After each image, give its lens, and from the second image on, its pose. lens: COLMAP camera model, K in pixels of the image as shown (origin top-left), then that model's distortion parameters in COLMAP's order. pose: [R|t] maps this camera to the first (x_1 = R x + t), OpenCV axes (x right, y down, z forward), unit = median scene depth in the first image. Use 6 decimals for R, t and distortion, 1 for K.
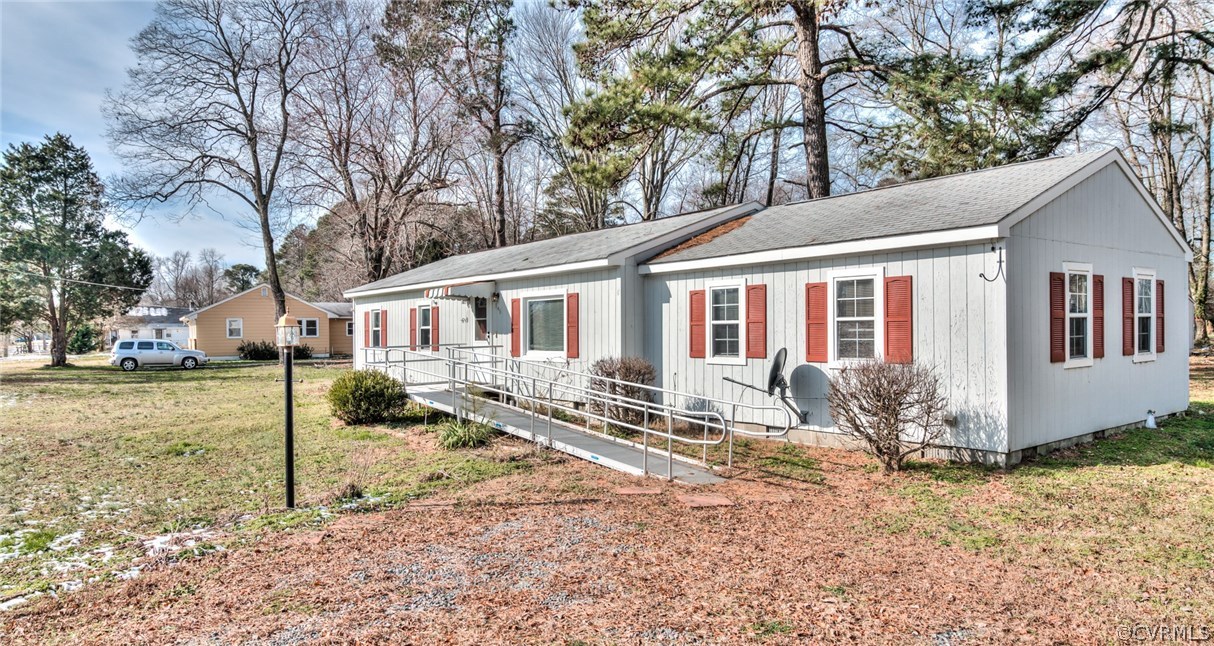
lens RADIAL K [[757.2, 0, 607.0], [0, 757.2, 323.0], [0, 0, 1]] dist [0.000920, 0.000568]
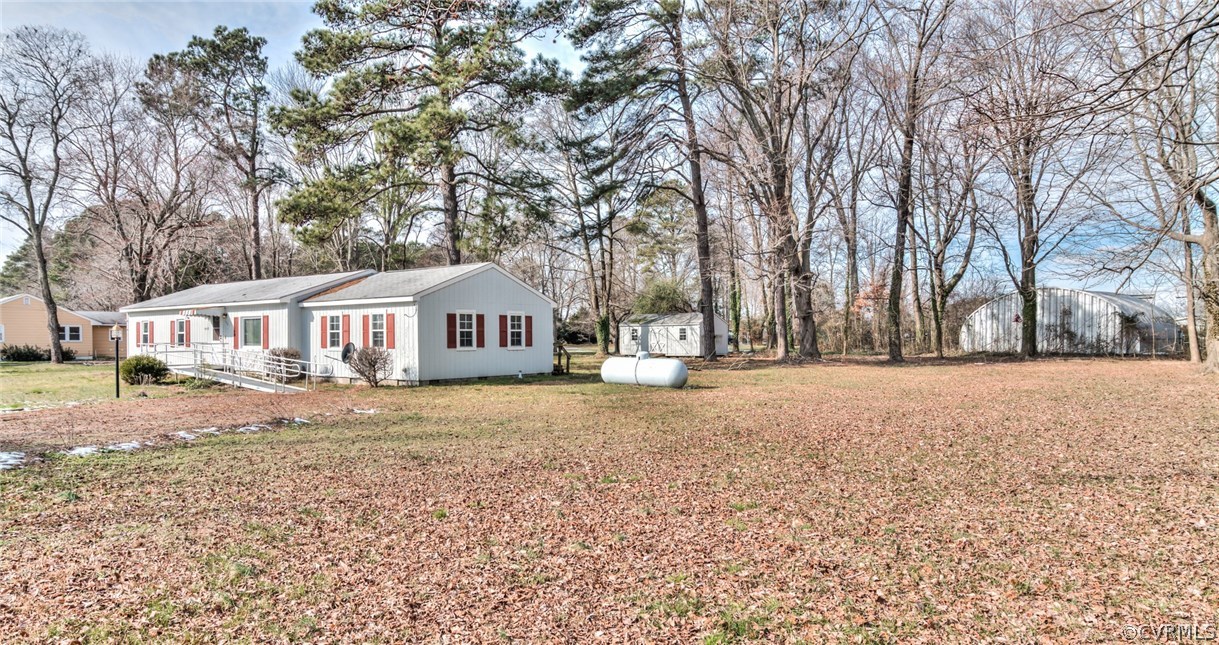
lens RADIAL K [[728.1, 0, 611.2], [0, 728.1, 350.3], [0, 0, 1]] dist [0.000168, -0.001460]
pose [[0.959305, 0.005812, 0.282313, 0.226901], [-0.011746, 0.999744, 0.019331, 0.002567], [-0.282129, -0.021860, 0.959127, -0.841351]]
